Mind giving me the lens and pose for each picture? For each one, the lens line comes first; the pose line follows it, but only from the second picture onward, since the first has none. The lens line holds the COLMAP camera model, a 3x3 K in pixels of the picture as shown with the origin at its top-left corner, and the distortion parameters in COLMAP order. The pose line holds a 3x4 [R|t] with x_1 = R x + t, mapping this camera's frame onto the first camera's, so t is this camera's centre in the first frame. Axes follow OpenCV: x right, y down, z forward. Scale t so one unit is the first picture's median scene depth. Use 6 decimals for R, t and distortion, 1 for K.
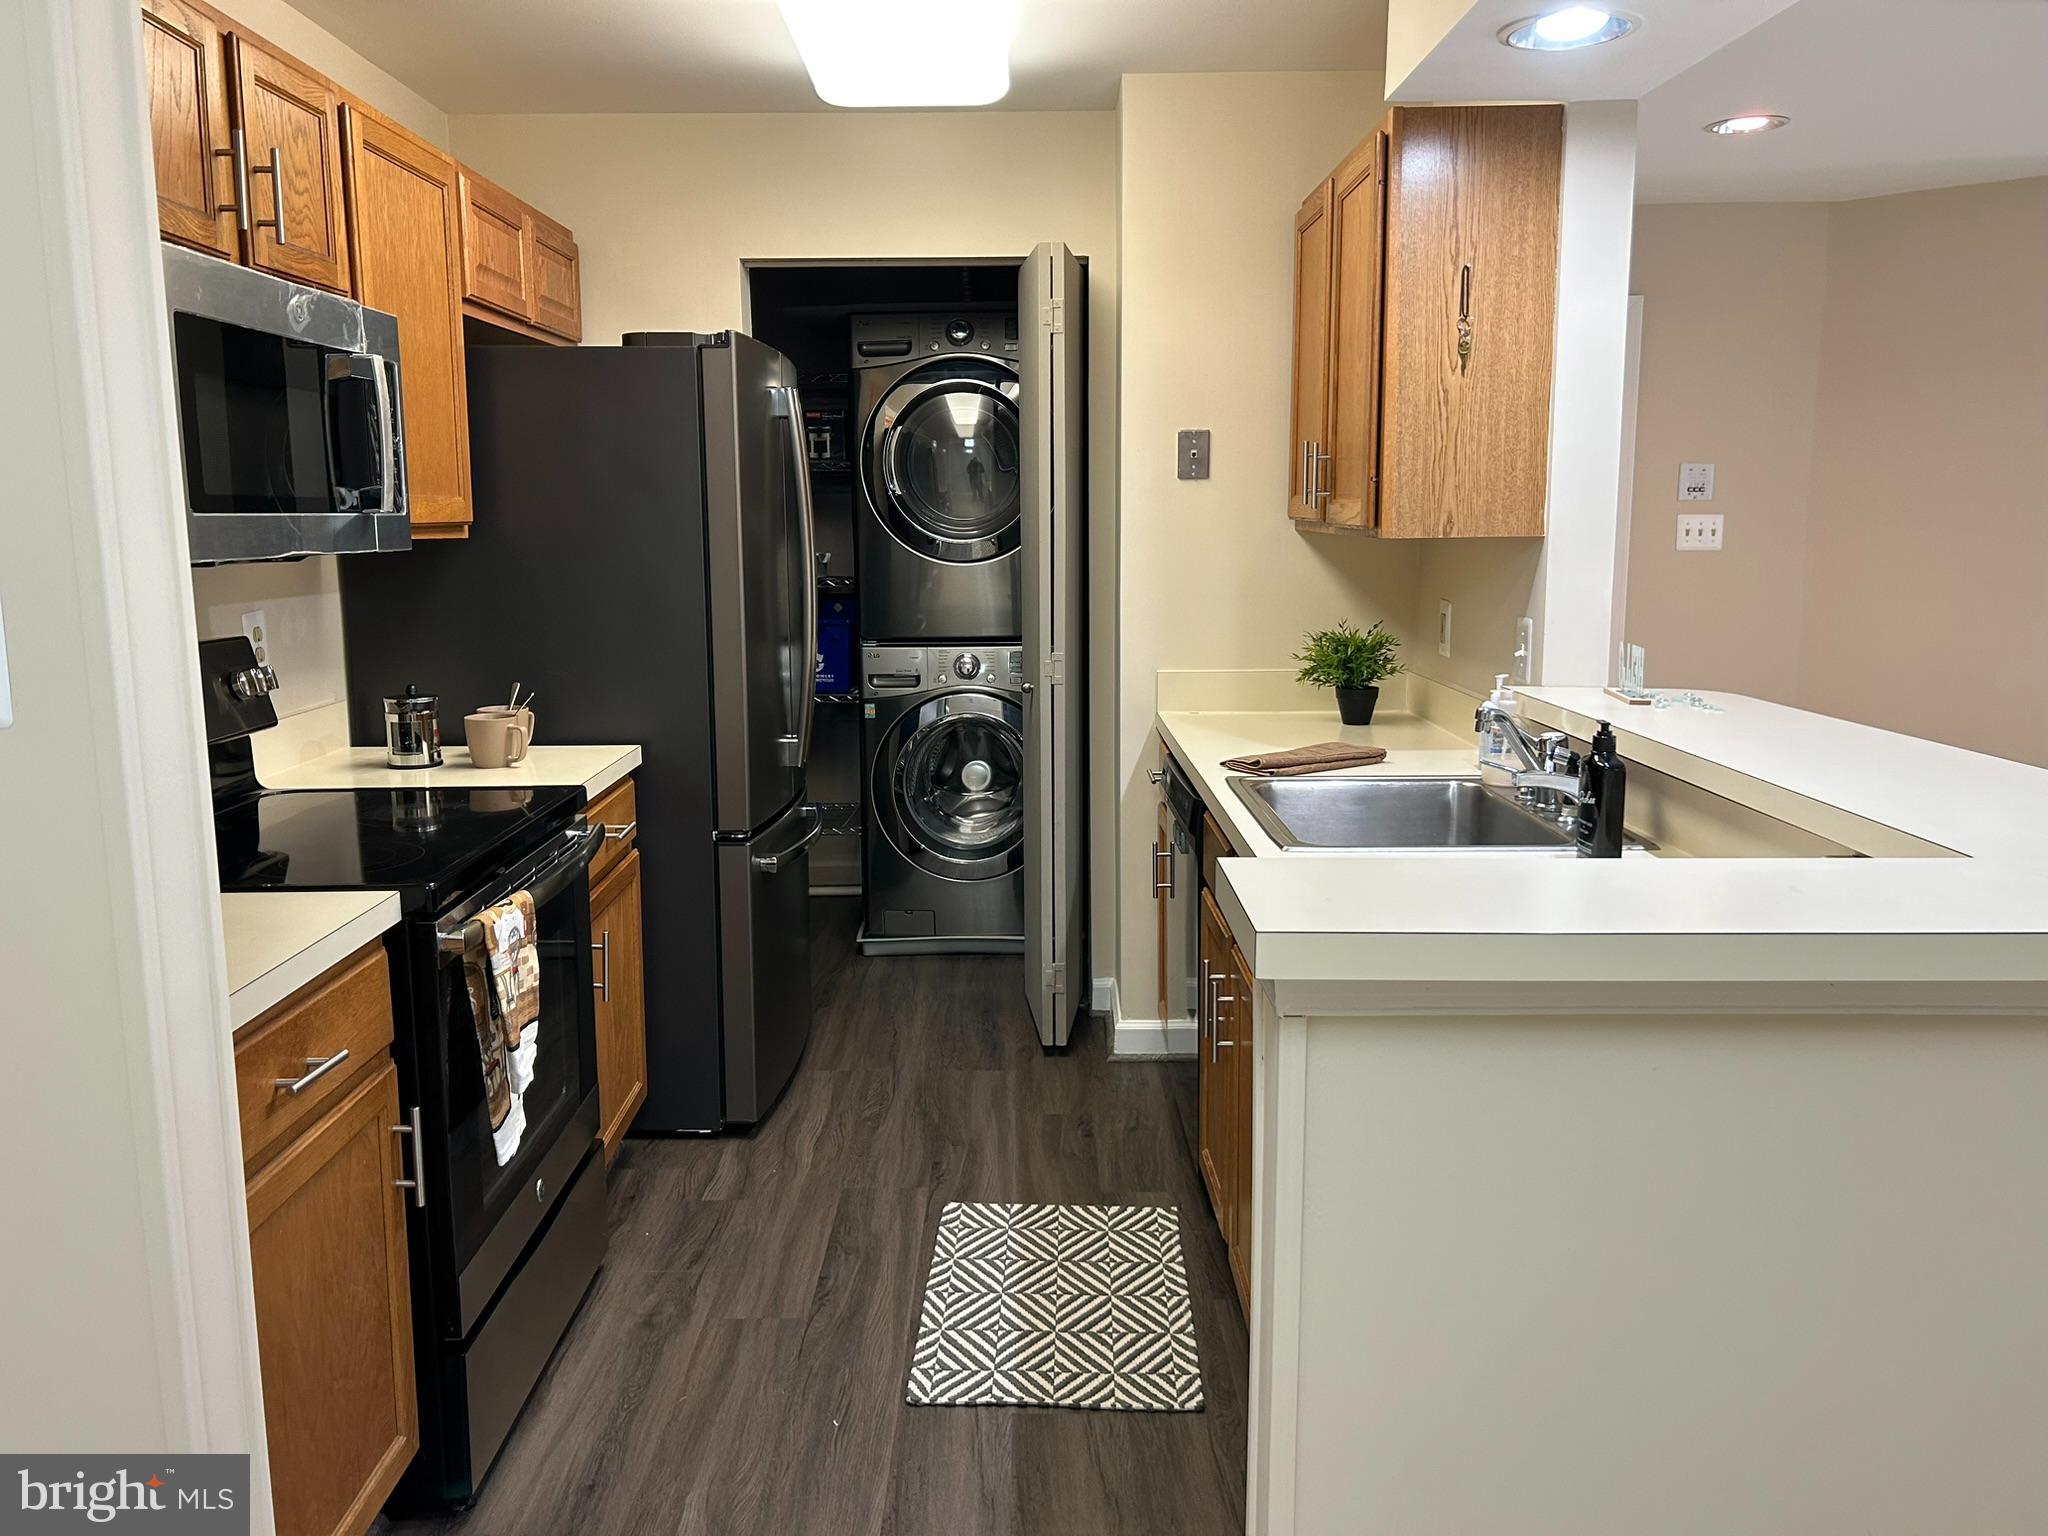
lens RADIAL K [[1544.4, 0, 1018.0], [0, 1544.4, 746.1], [0, 0, 1]] dist [0.049393, -0.065767]
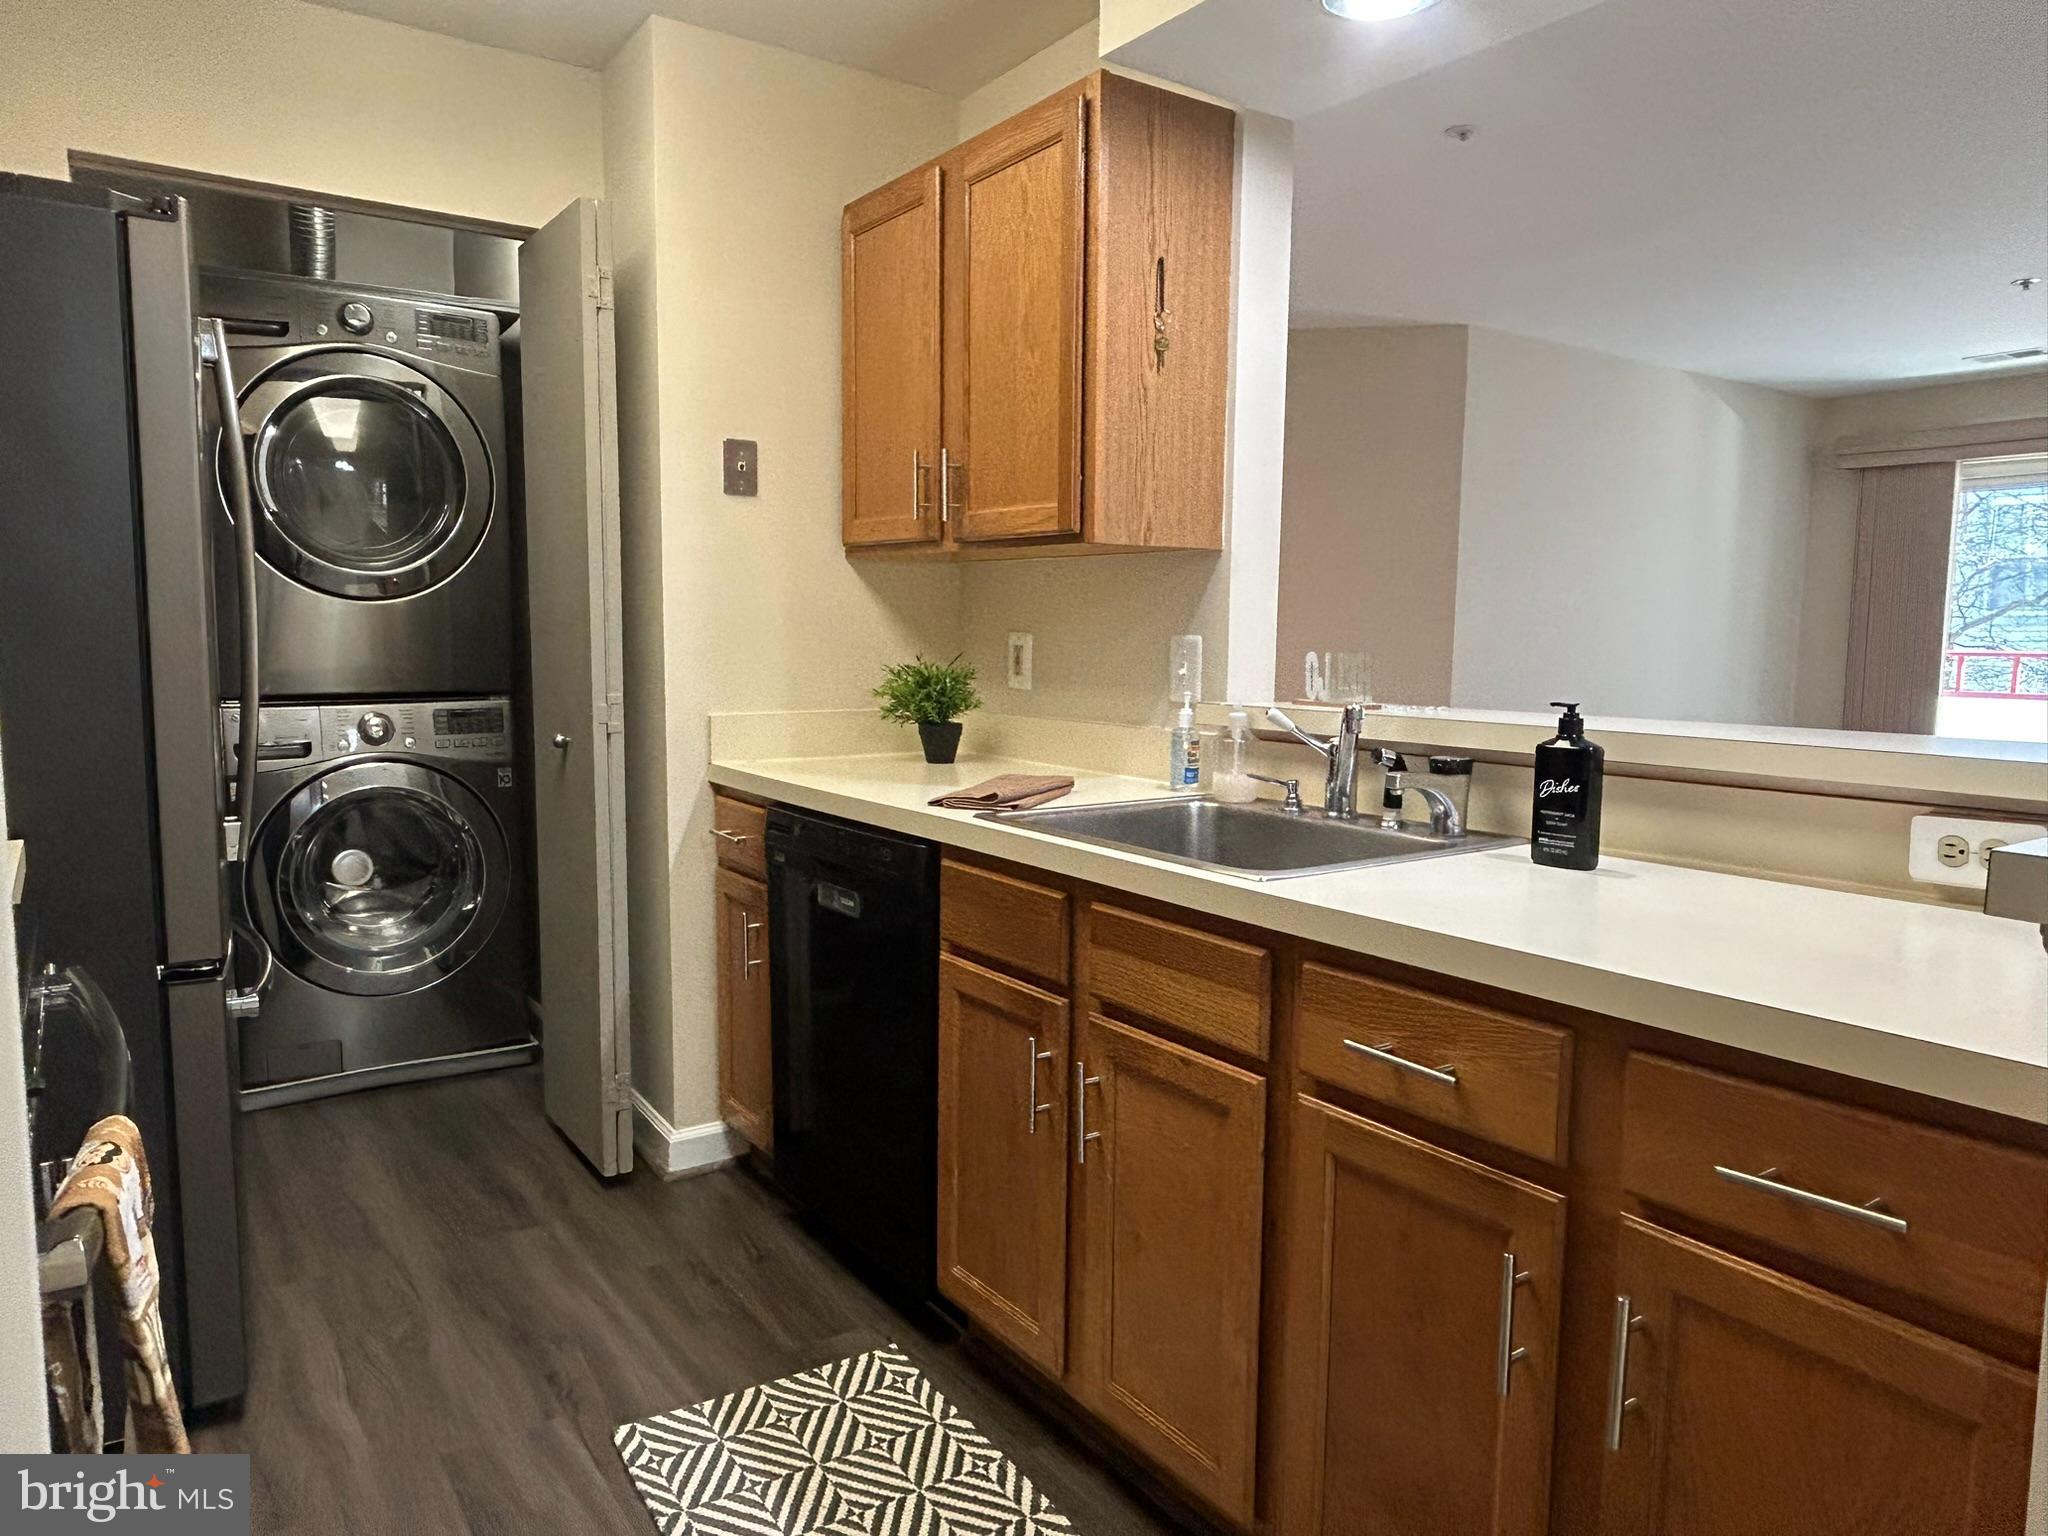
lens RADIAL K [[1317.9, 0, 1014.6], [0, 1317.9, 769.4], [0, 0, 1]] dist [0.004485, -0.012831]
pose [[0.820571, -0.046393, 0.569659, -0.225752], [0.070994, 0.997255, -0.021047, 0.010912], [-0.567119, 0.057713, 0.821612, 0.359595]]
